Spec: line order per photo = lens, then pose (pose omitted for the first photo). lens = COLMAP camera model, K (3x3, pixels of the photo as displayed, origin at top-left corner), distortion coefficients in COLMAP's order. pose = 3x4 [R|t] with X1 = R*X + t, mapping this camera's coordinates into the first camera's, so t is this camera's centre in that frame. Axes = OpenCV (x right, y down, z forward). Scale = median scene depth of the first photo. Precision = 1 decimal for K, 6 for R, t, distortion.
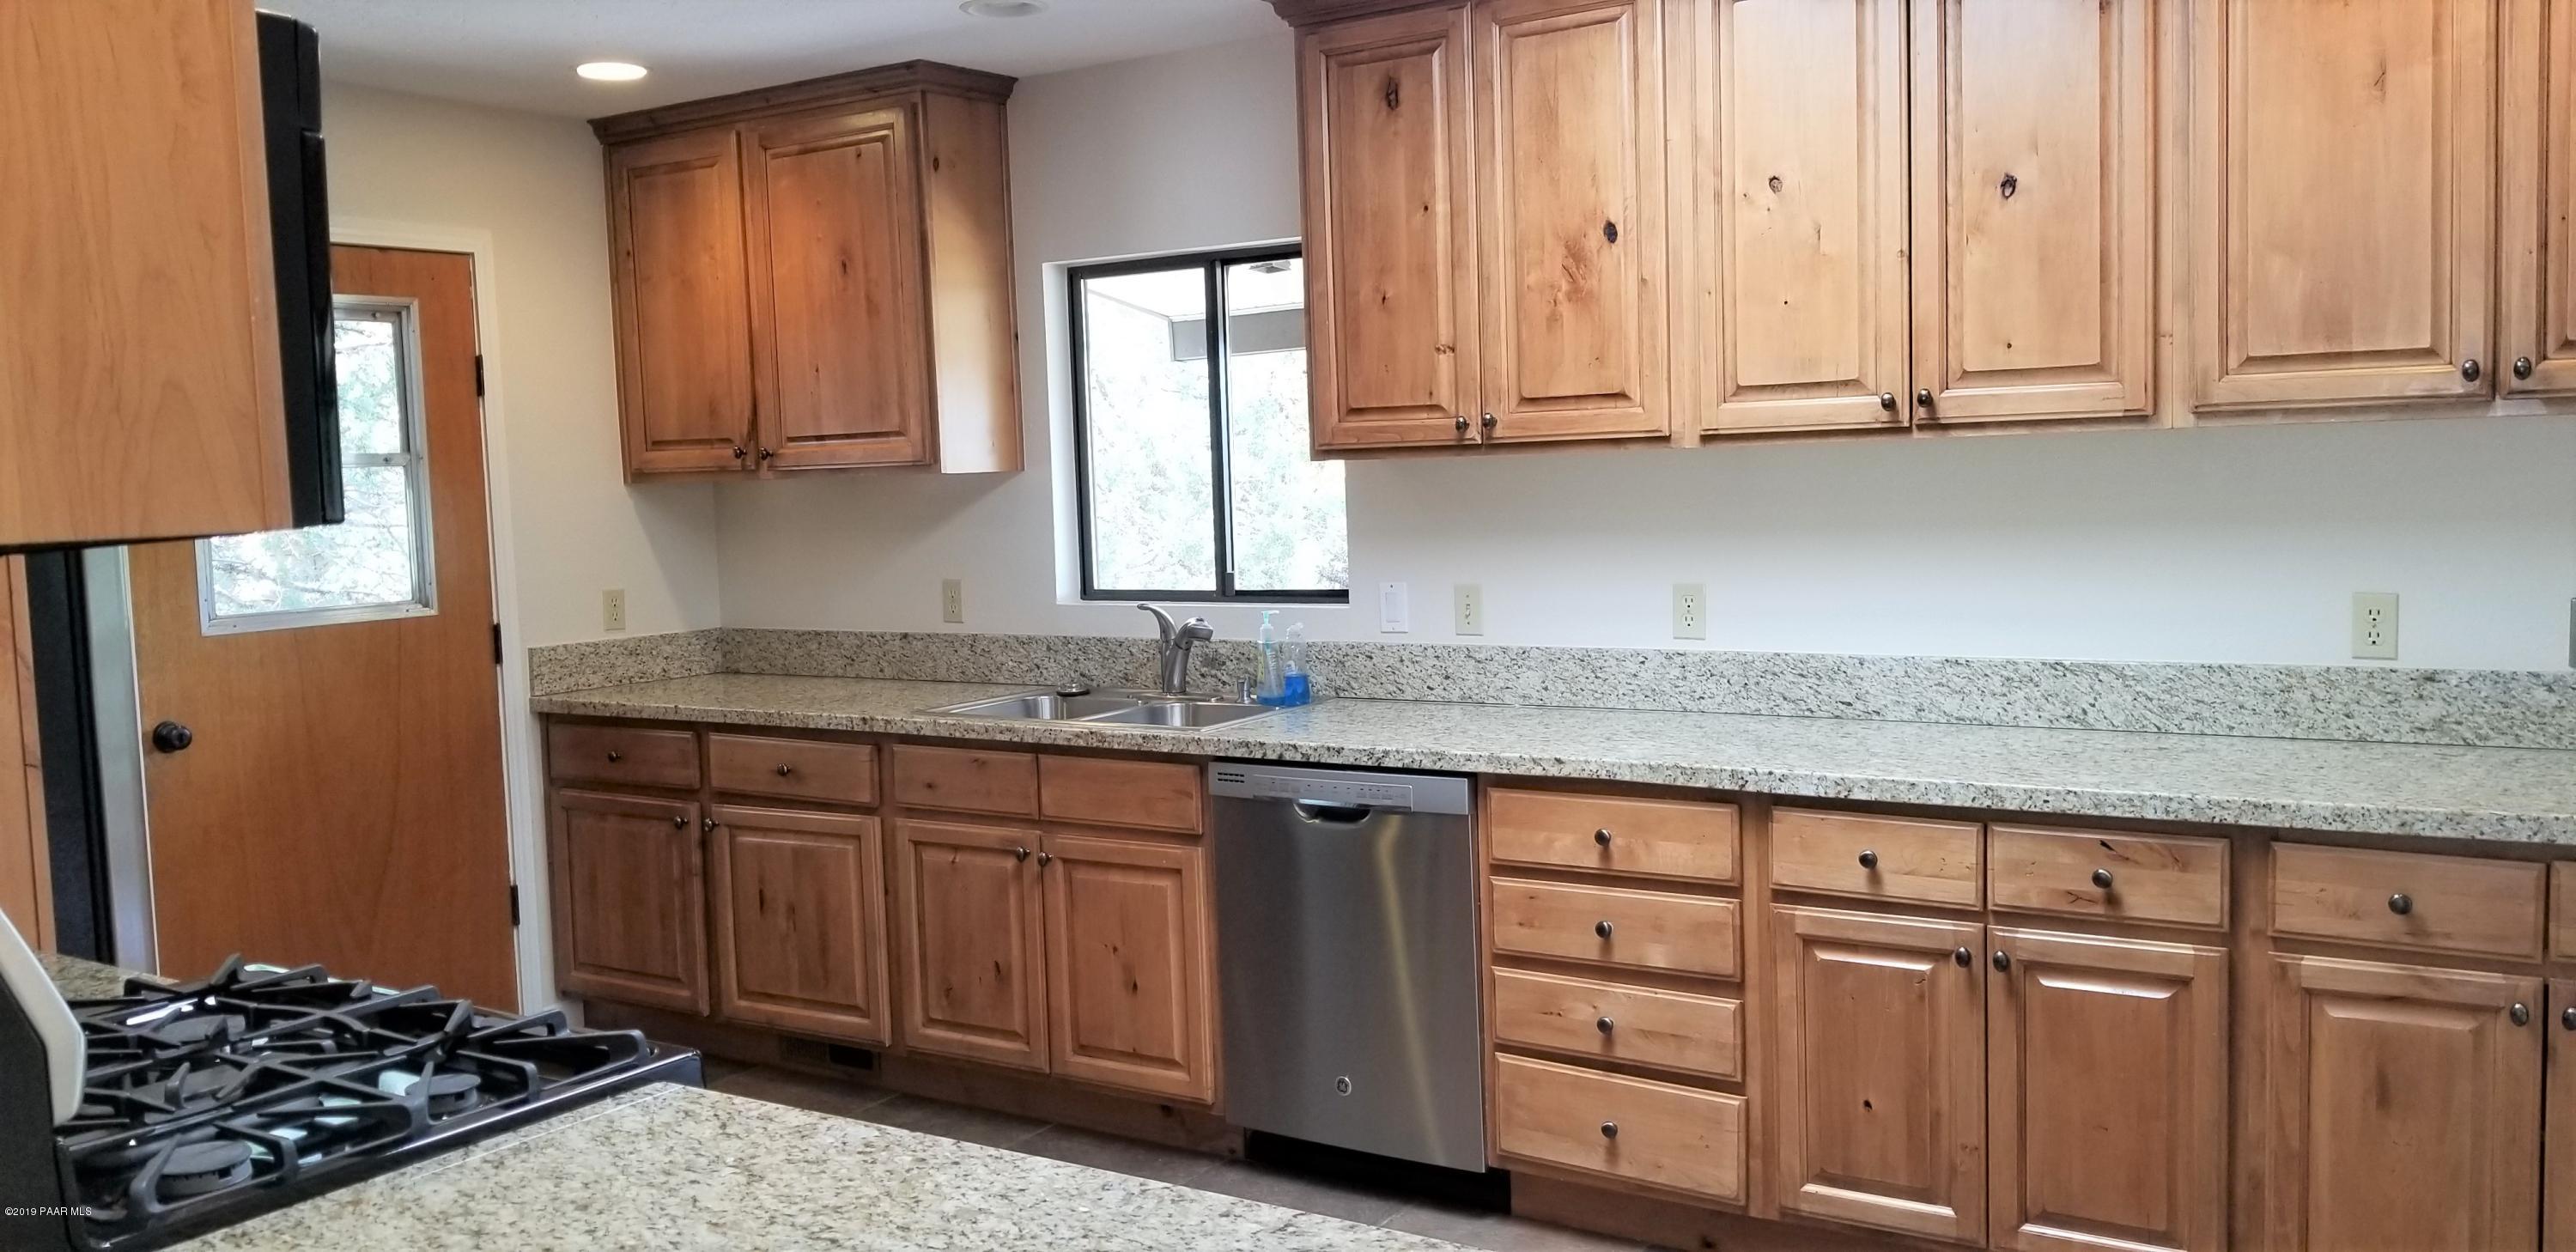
lens RADIAL K [[2040.2, 0, 1288.0], [0, 2040.2, 626.0], [0, 0, 1]] dist [0.092125, -0.181647]
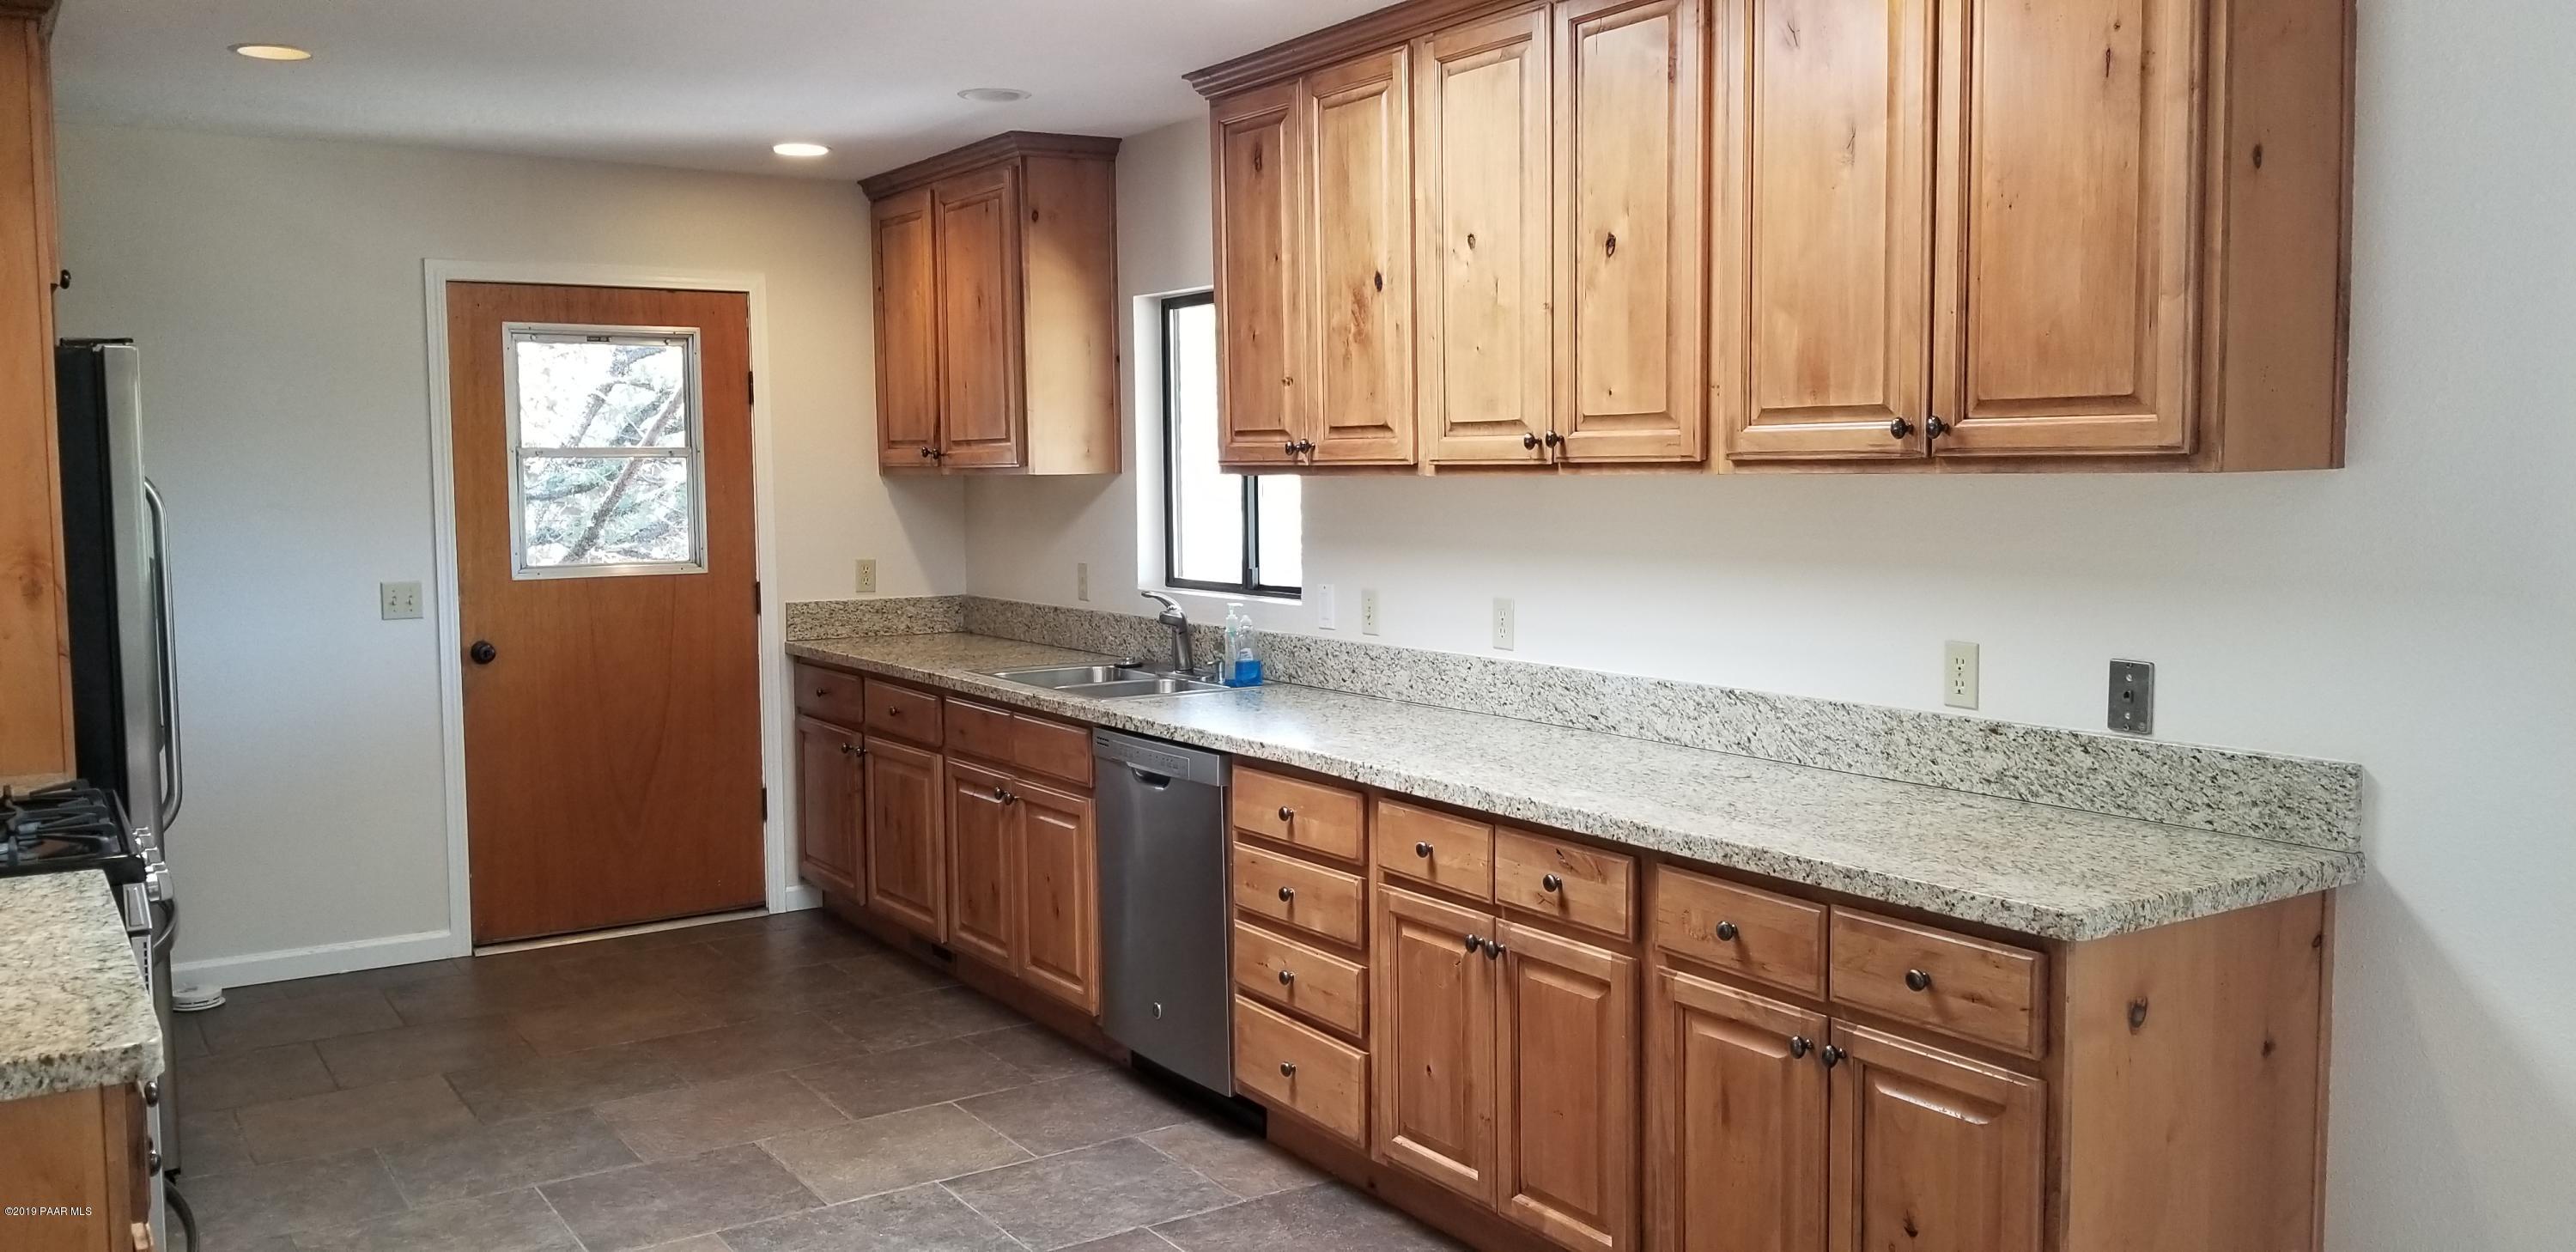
lens RADIAL K [[2093.8, 0, 1288.0], [0, 2093.8, 626.0], [0, 0, 1]] dist [0.136763, -0.295143]
pose [[0.907606, 0.057438, -0.415875, 0.602469], [-0.053160, 0.998347, 0.021868, -0.026408], [0.416443, 0.002260, 0.909159, -0.066602]]
